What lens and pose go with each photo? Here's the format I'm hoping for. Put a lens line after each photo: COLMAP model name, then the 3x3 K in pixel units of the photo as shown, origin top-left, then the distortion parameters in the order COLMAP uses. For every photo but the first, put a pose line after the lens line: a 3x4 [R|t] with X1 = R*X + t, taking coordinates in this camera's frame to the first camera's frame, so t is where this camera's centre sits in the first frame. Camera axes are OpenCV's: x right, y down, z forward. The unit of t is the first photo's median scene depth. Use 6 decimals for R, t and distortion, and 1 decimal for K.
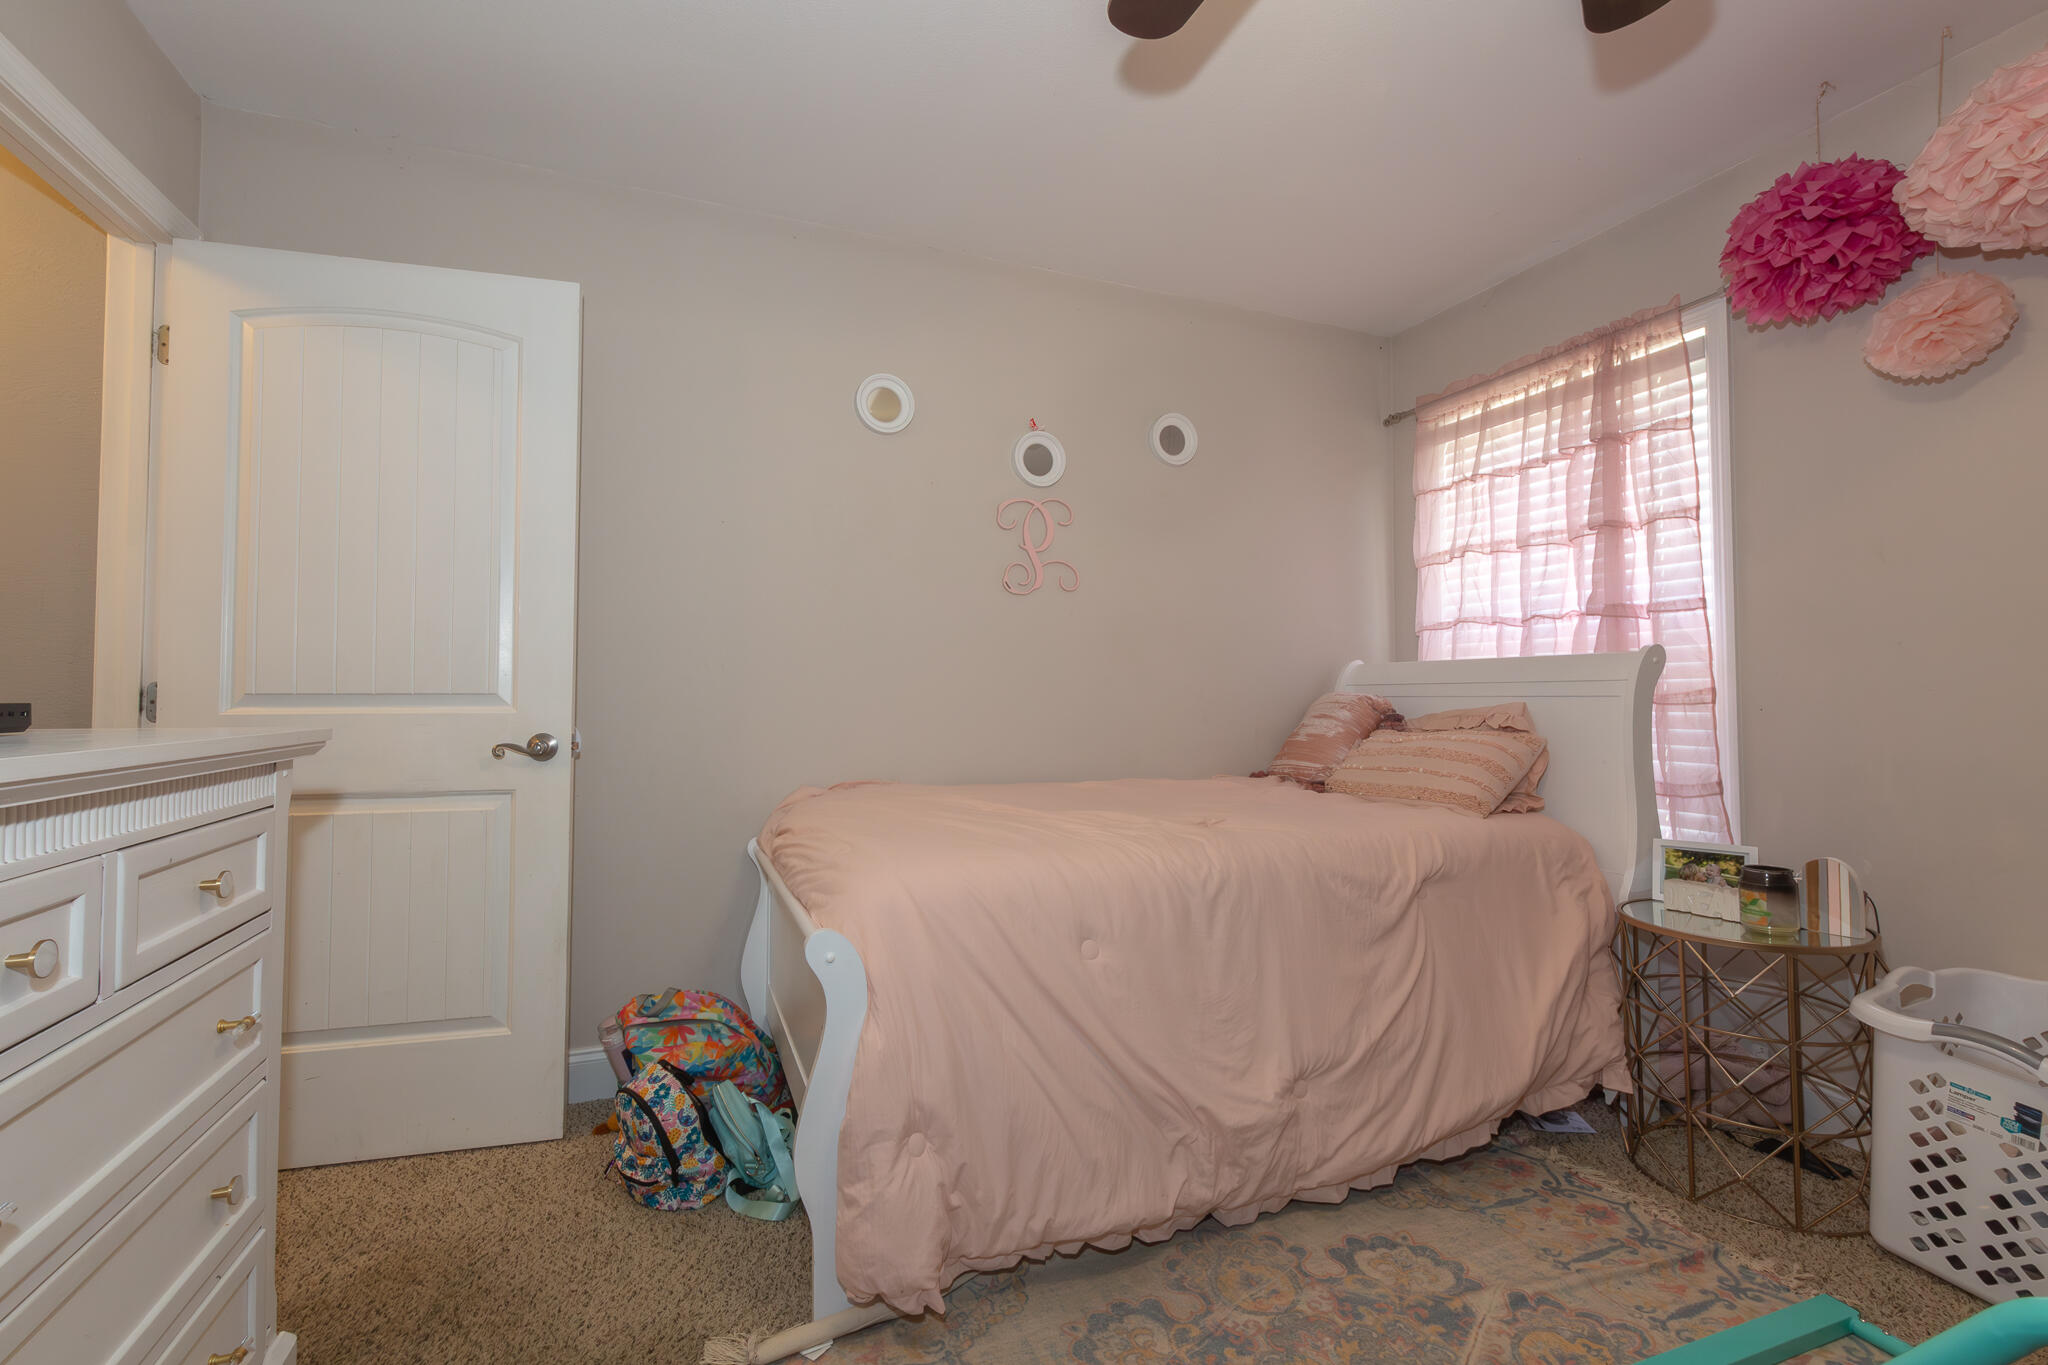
lens RADIAL K [[872.1, 0, 1024.0], [0, 872.1, 682.5], [0, 0, 1]] dist [-0.000345, 0.000064]
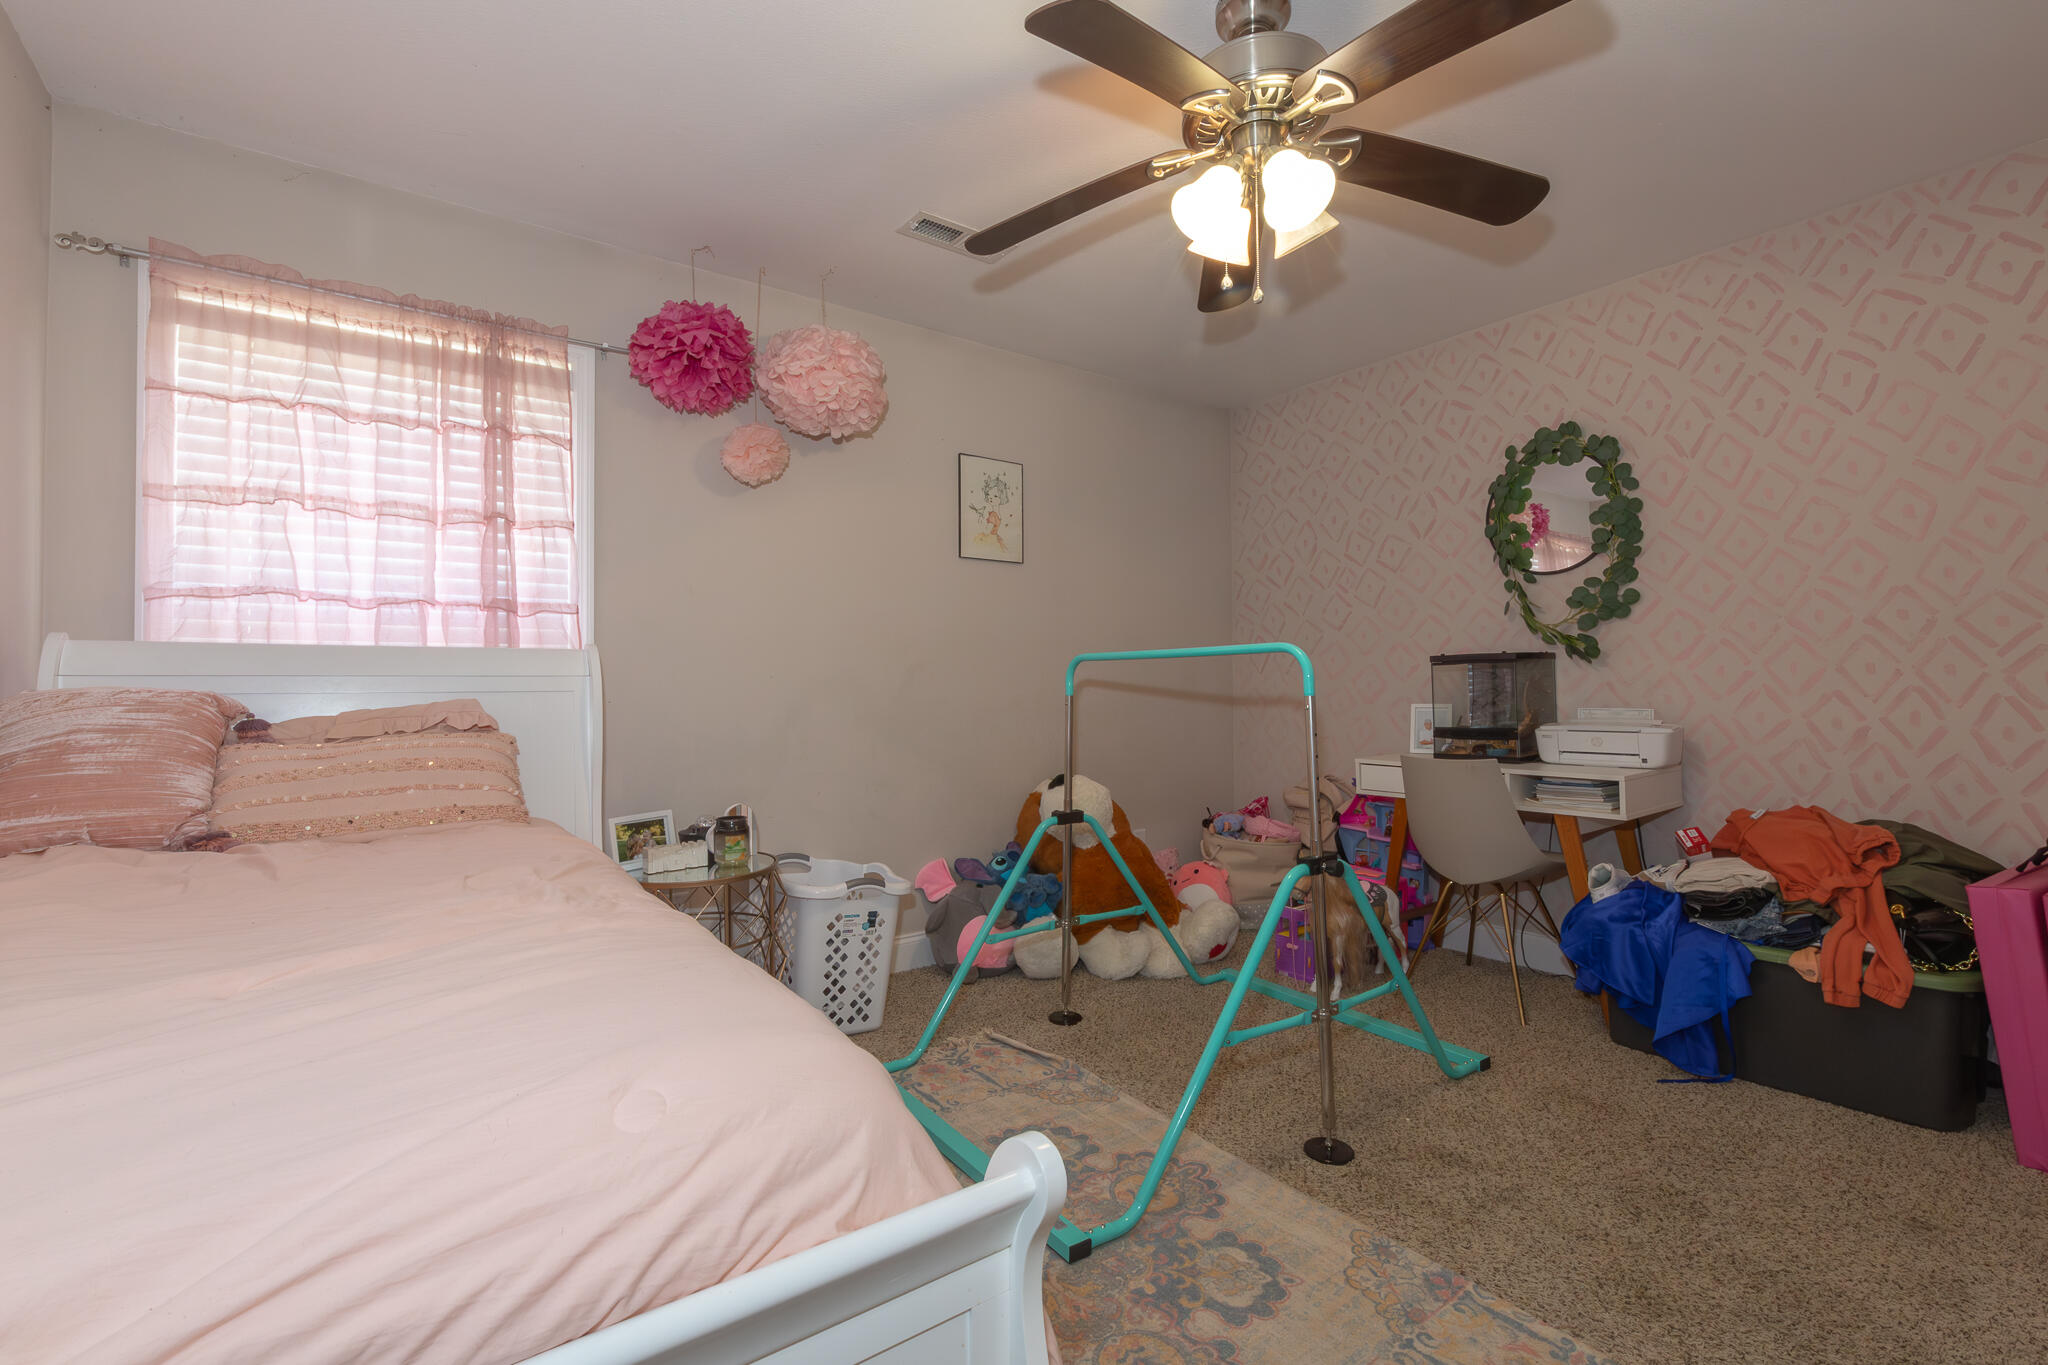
lens RADIAL K [[872.1, 0, 1024.0], [0, 872.1, 682.5], [0, 0, 1]] dist [-0.000345, 0.000064]
pose [[-0.220462, 0.007863, 0.975364, -0.405754], [-0.007377, 0.999925, -0.009729, 0.010141], [-0.975368, -0.009340, -0.220388, 0.619175]]
